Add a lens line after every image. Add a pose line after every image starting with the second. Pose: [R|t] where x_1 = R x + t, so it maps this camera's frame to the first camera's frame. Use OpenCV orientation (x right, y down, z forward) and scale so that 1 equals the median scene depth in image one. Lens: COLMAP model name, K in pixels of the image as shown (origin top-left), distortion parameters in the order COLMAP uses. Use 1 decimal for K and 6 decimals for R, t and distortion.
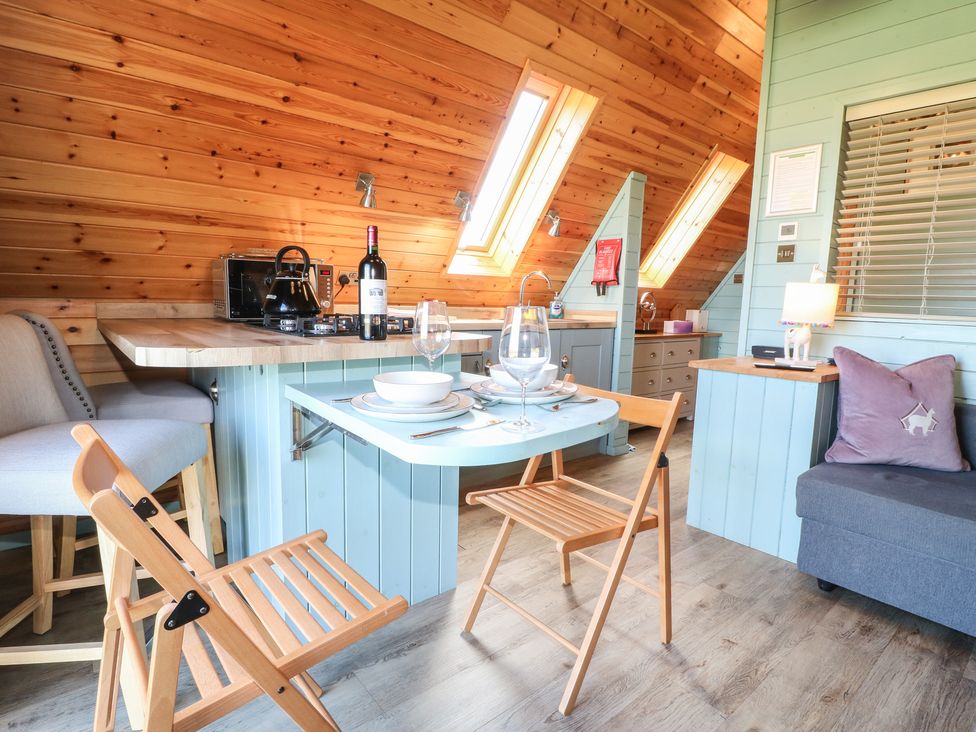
lens RADIAL K [[518.0, 0, 488.0], [0, 518.0, 366.0], [0, 0, 1]] dist [-0.001508, -0.009702]
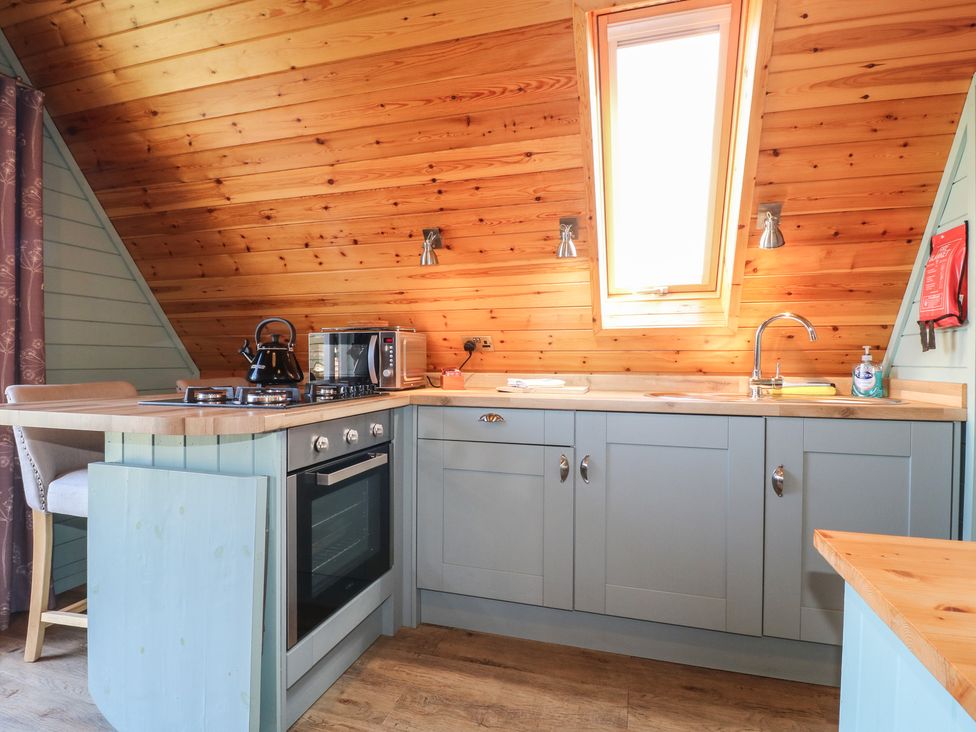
lens RADIAL K [[518.0, 0, 488.0], [0, 518.0, 366.0], [0, 0, 1]] dist [-0.001508, -0.009702]
pose [[0.555229, -0.015516, -0.831553, 0.561723], [-0.090465, 0.992767, -0.078928, -0.072331], [0.826763, 0.119050, 0.549809, 0.613167]]
